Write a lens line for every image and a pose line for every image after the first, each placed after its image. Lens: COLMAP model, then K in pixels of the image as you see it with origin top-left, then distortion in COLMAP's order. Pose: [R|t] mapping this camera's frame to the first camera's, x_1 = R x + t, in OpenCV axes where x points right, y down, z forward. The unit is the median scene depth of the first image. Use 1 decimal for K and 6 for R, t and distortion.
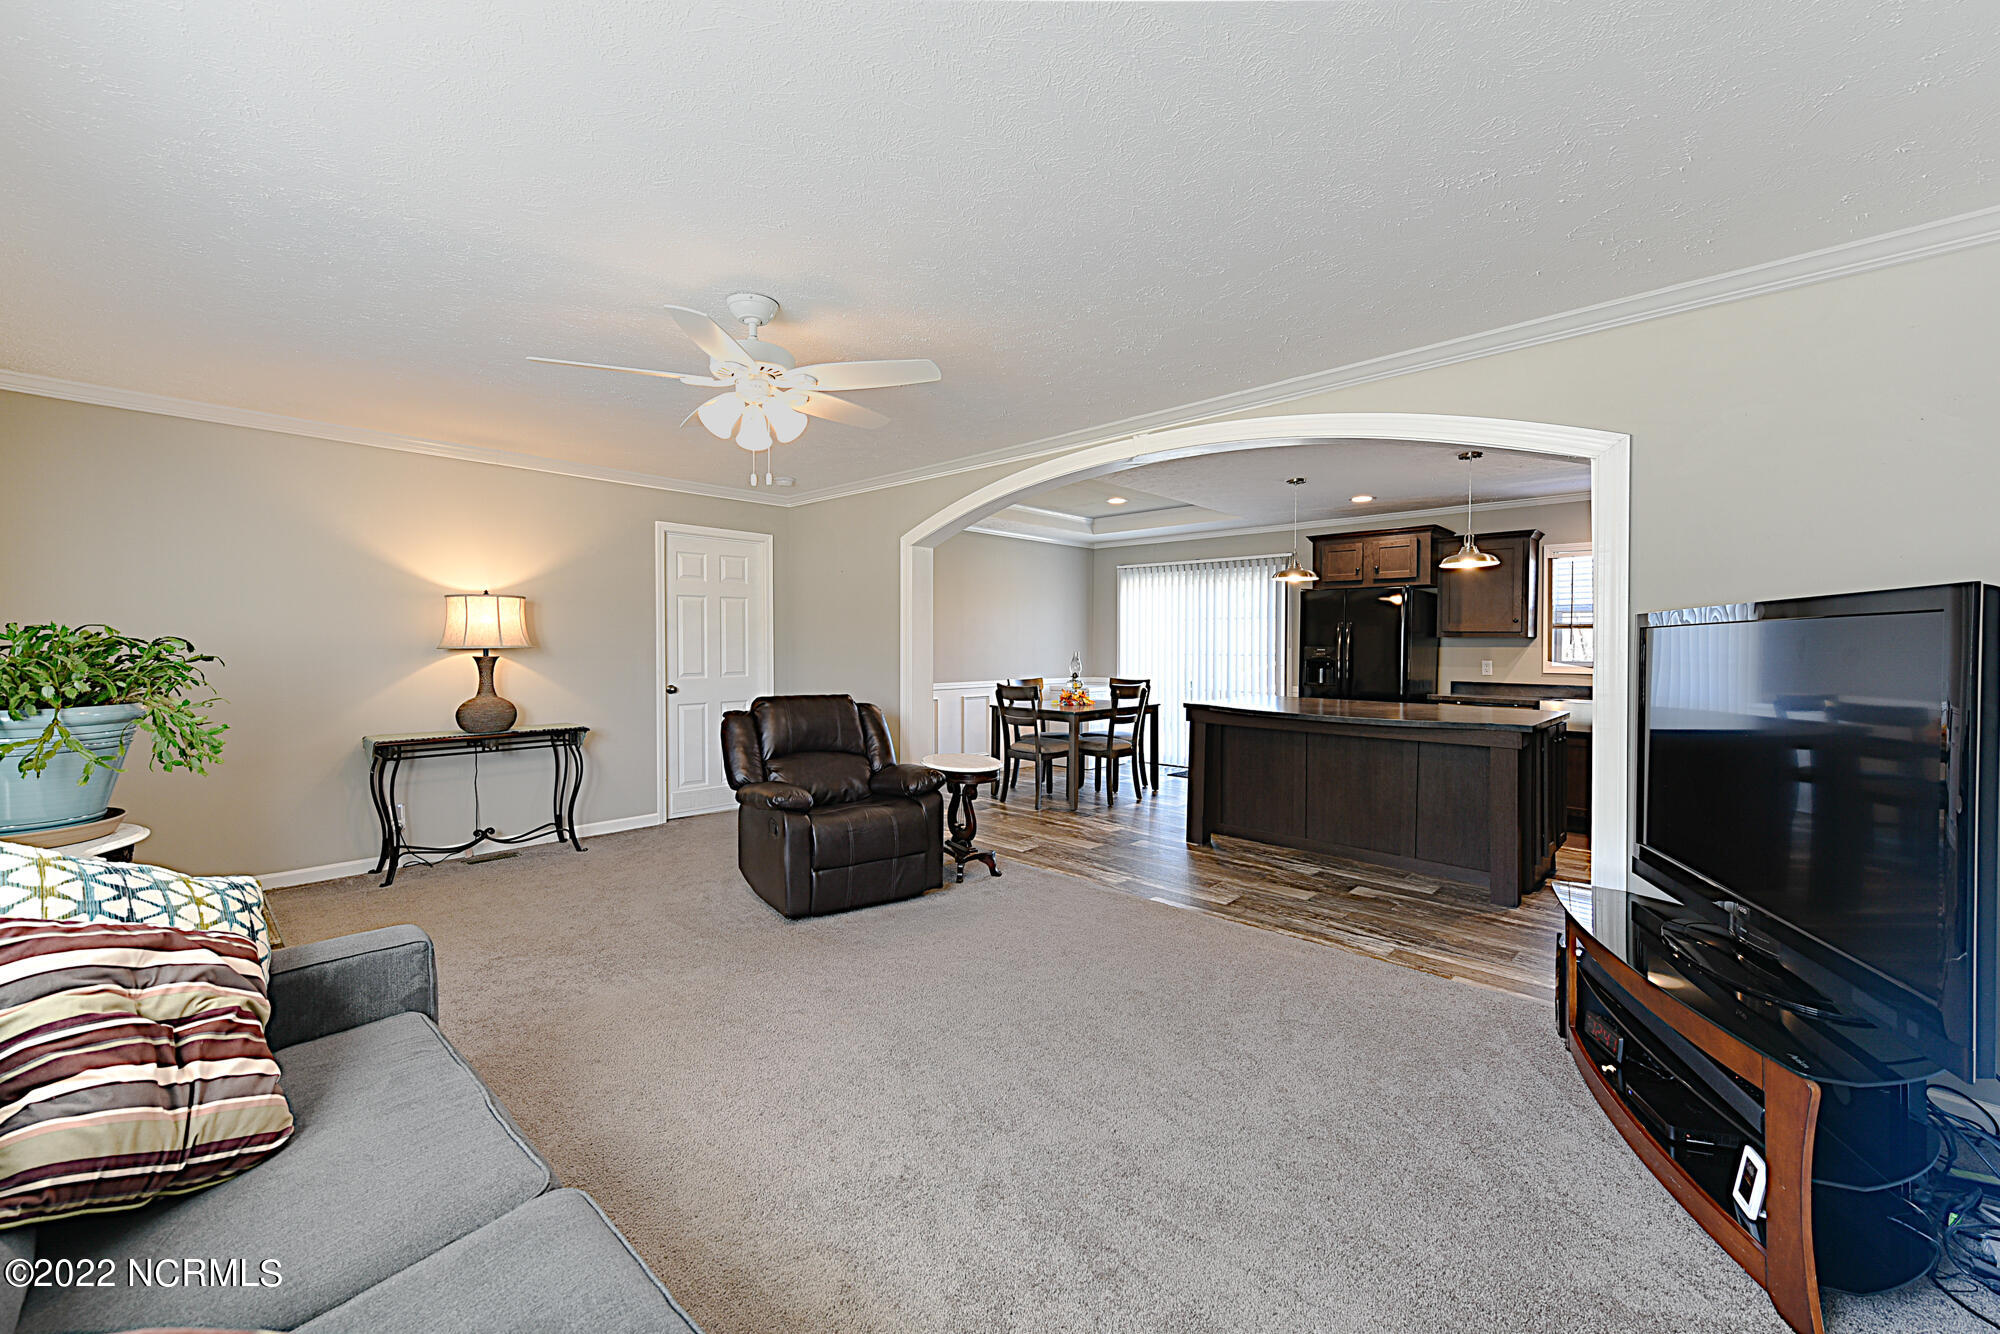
lens RADIAL K [[775.5, 0, 1004.5], [0, 775.5, 646.4], [0, 0, 1]] dist [-0.001185, -0.000114]
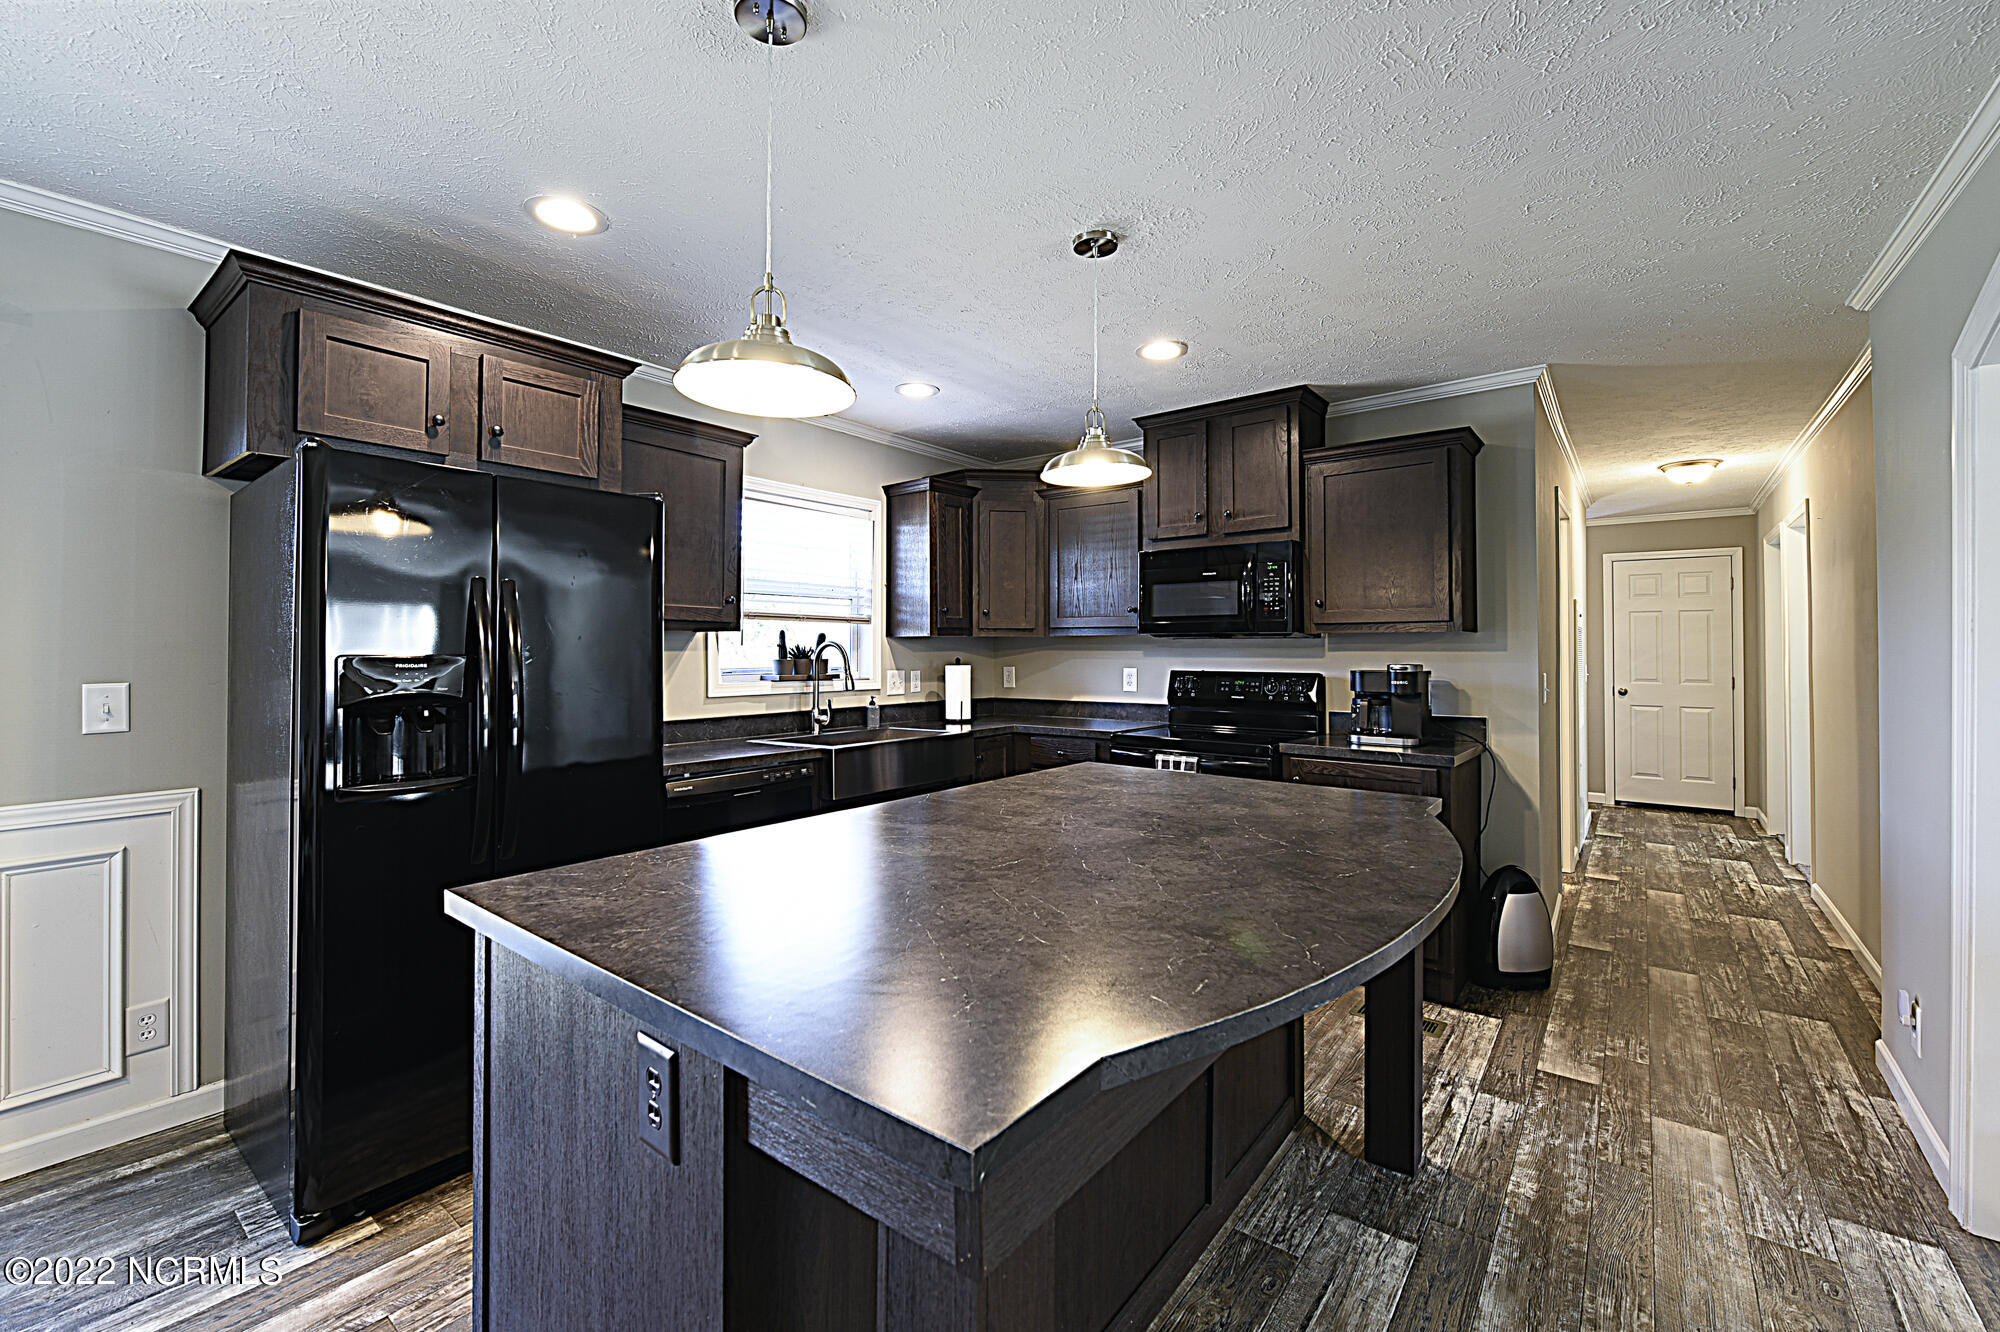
lens RADIAL K [[819.7, 0, 1001.0], [0, 819.7, 637.8], [0, 0, 1]] dist [-0.001811, -0.000176]
pose [[-0.110232, 0.006837, 0.993882, 0.087893], [-0.003958, 0.999965, -0.007317, -0.004517], [-0.993898, -0.004740, -0.110201, 0.850470]]
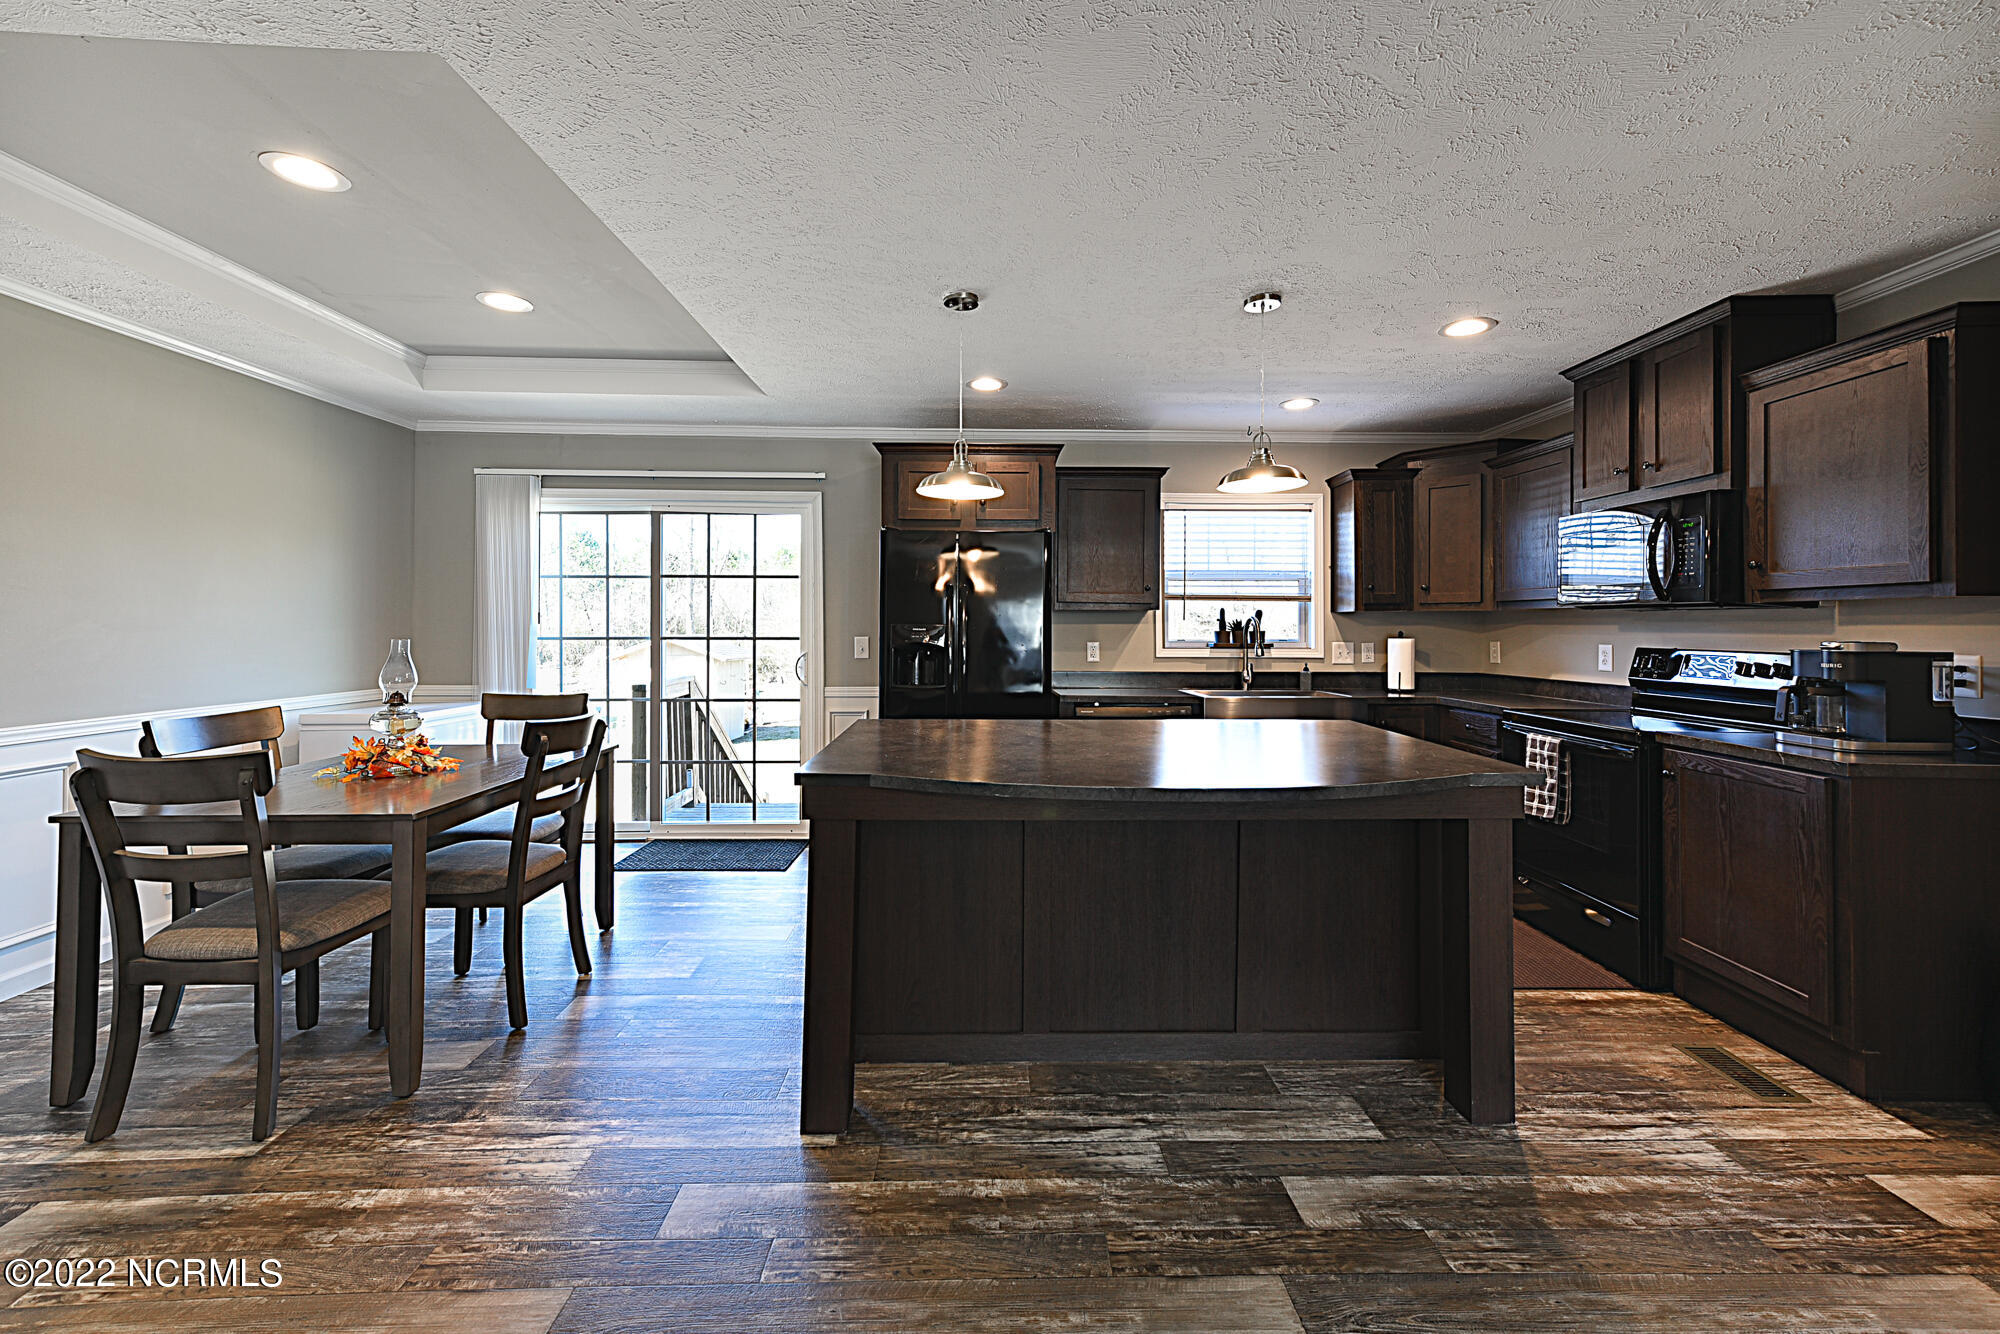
lens RADIAL K [[795.4, 0, 1003.6], [0, 795.4, 617.8], [0, 0, 1]] dist [0.013160, 0.000095]
pose [[0.698397, 0.001558, 0.715709, 0.017165], [0.000259, 0.999997, -0.002430, -0.002983], [-0.715711, 0.001882, 0.698394, 0.547205]]
